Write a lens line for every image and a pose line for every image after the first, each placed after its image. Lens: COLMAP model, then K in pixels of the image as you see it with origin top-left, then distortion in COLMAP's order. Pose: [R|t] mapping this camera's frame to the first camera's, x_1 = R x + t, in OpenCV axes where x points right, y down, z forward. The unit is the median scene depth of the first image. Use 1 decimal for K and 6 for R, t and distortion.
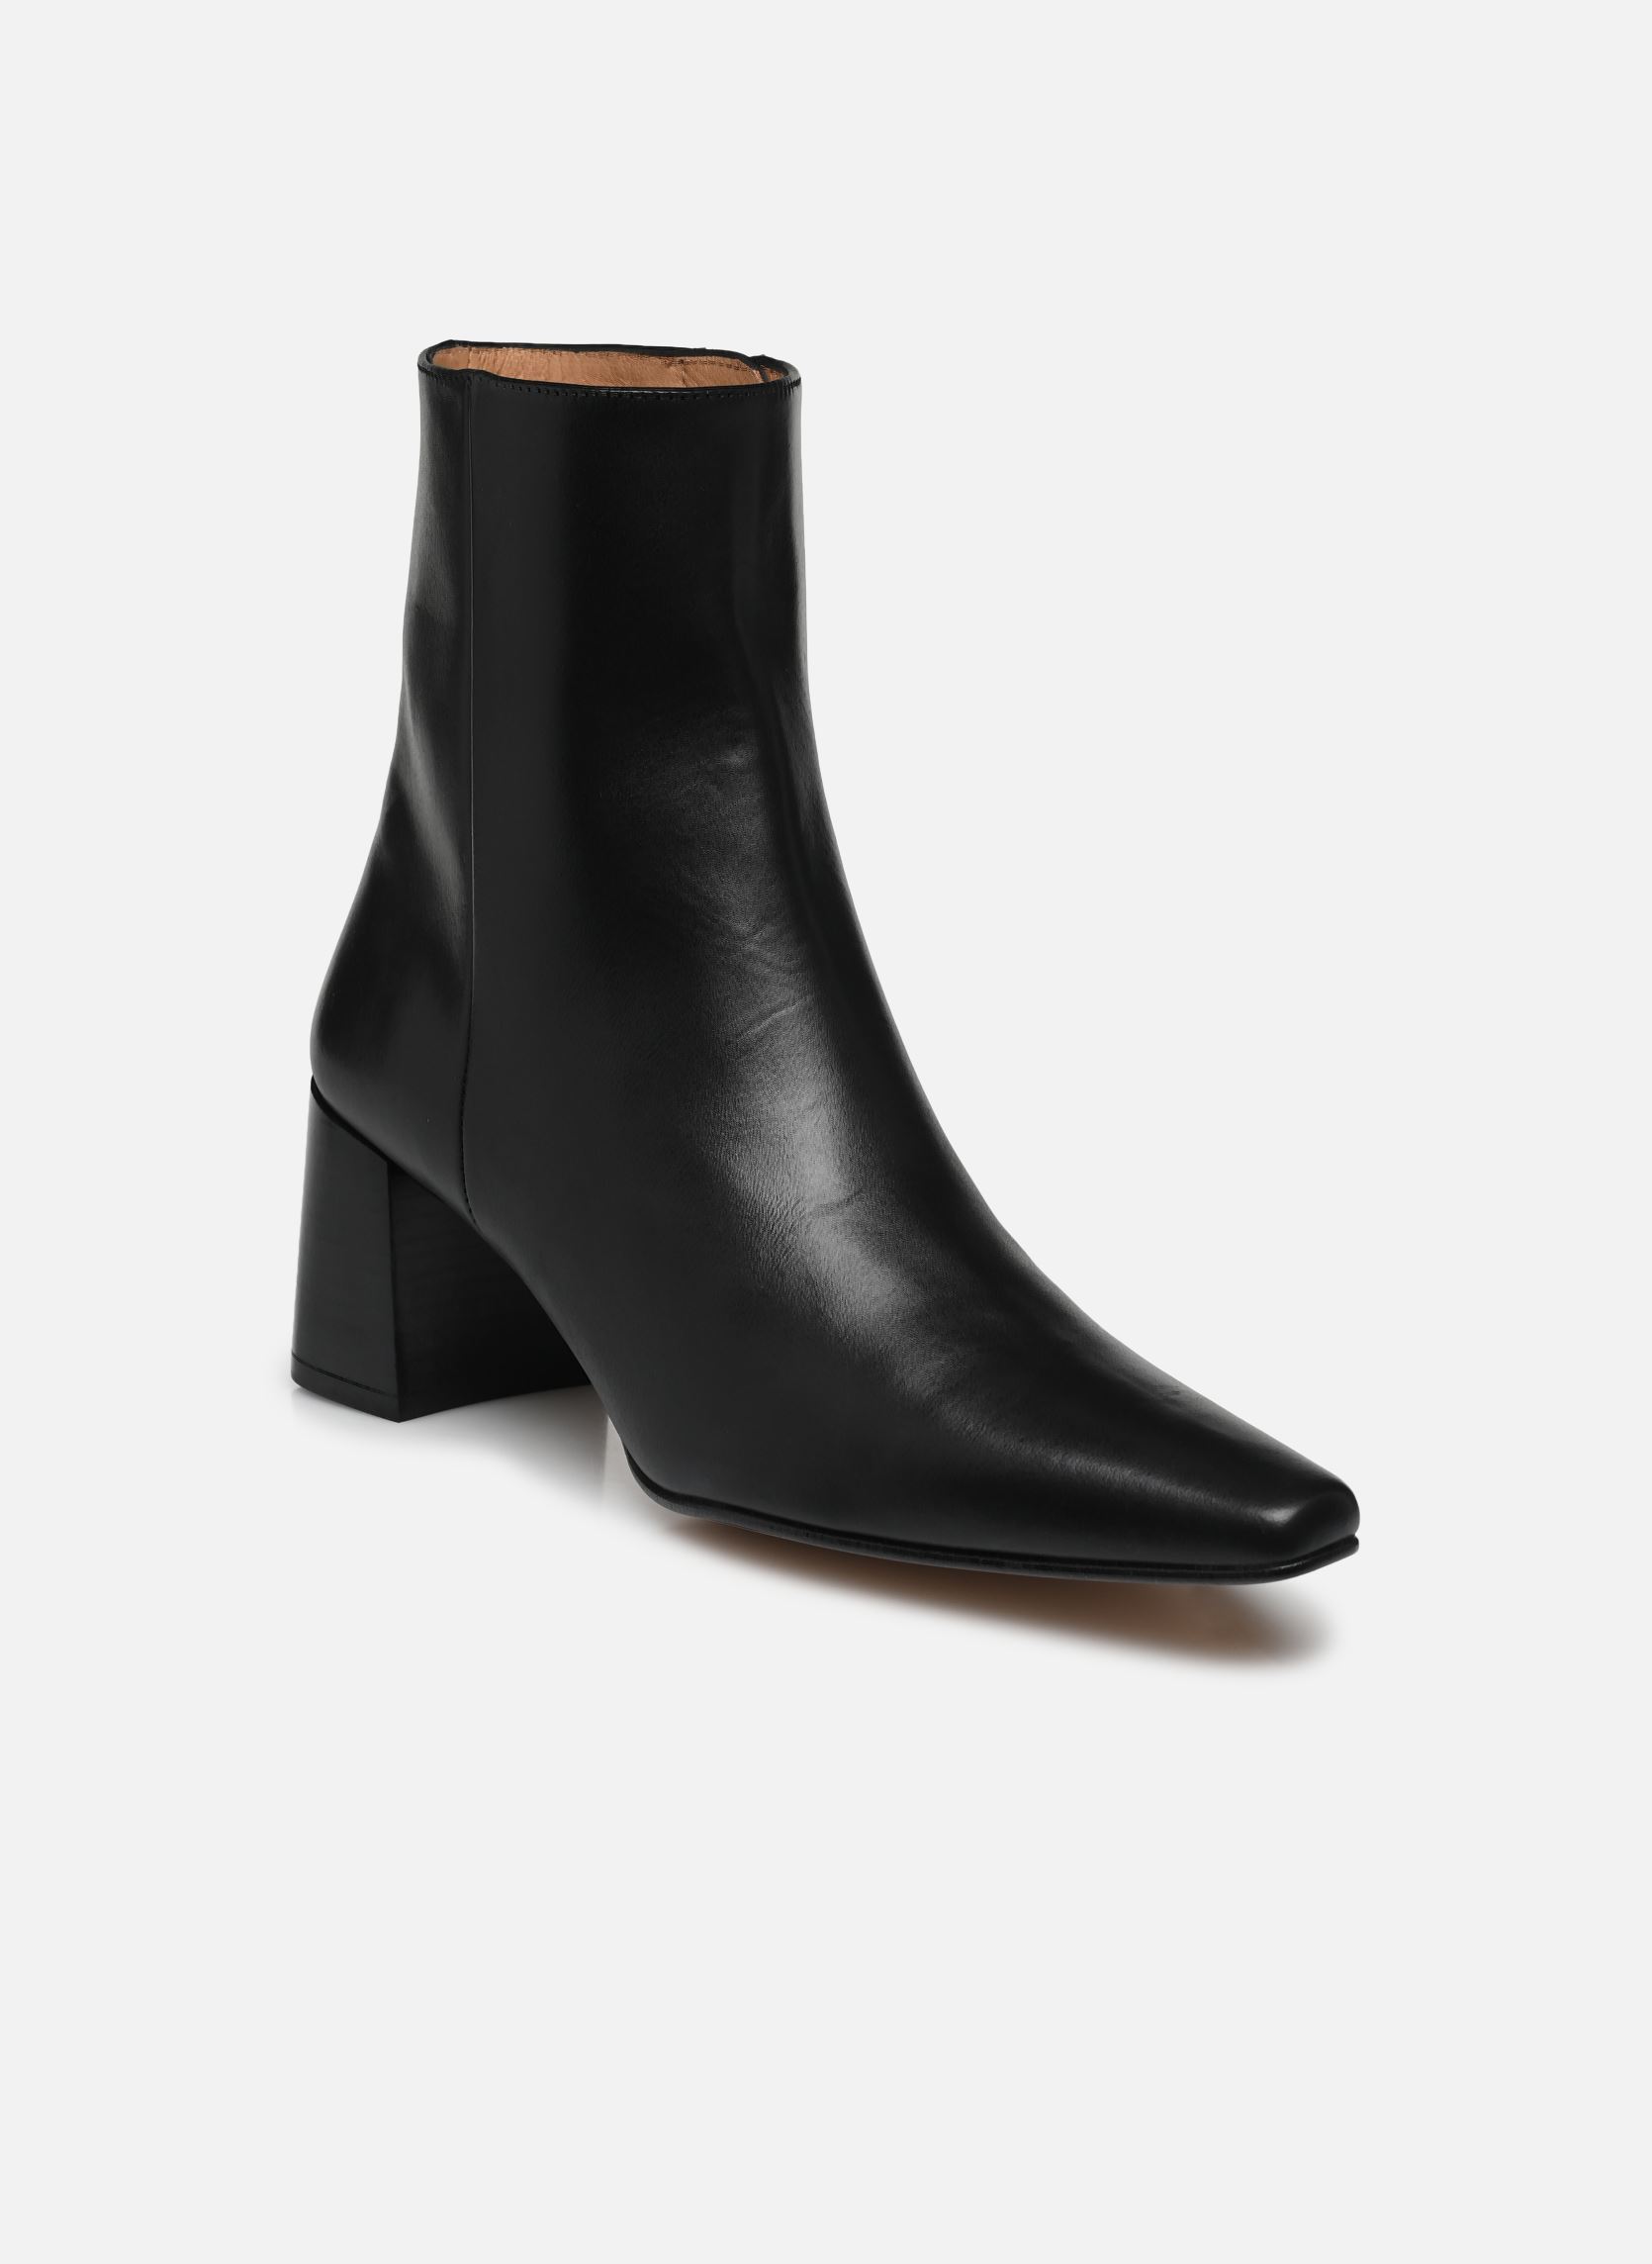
lens RADIAL K [[7237.9, 0, 826.4], [0, 7237.9, 1138.1], [0, 0, 1]] dist [0.182624, 0.000000]
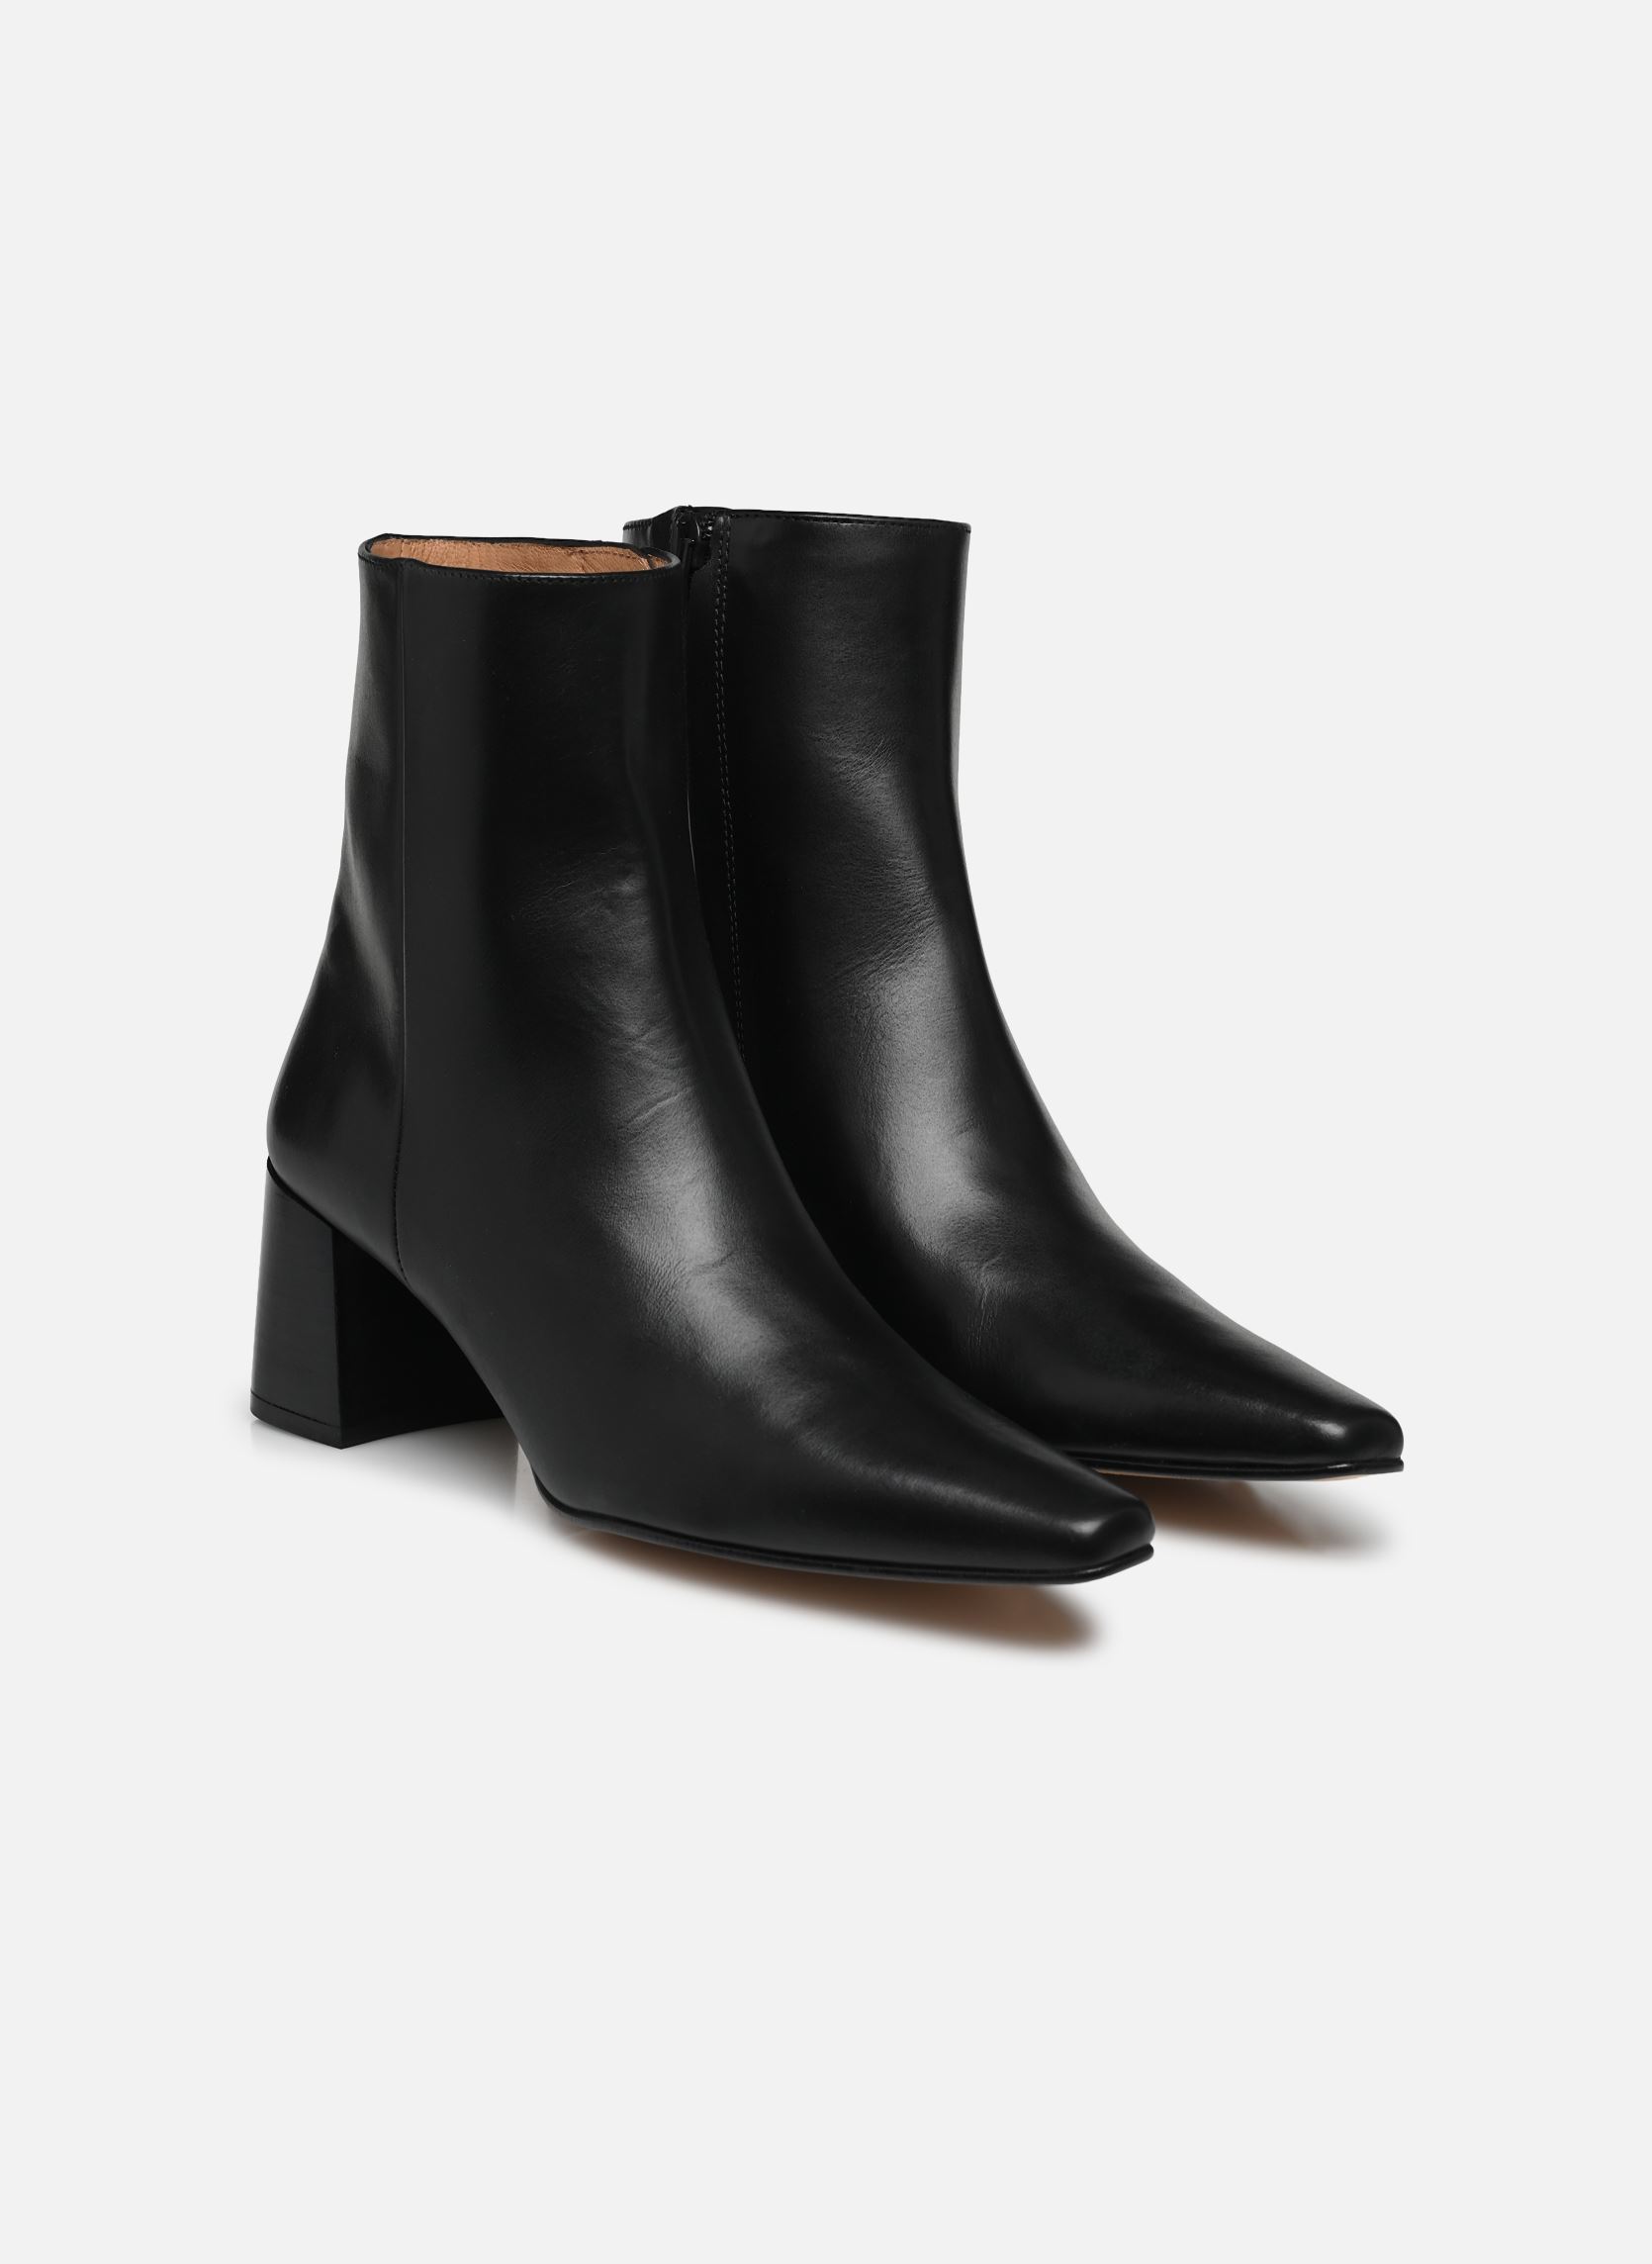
lens RADIAL K [[7237.9, 0, 824.9], [0, 7237.9, 1124.8], [0, 0, 1]] dist [0.182624, 0.000000]
pose [[0.999918, 0.000513, 0.012830, 0.004668], [-0.000472, 0.999995, -0.003192, -0.009850], [-0.012831, 0.003185, 0.999913, -0.182395]]
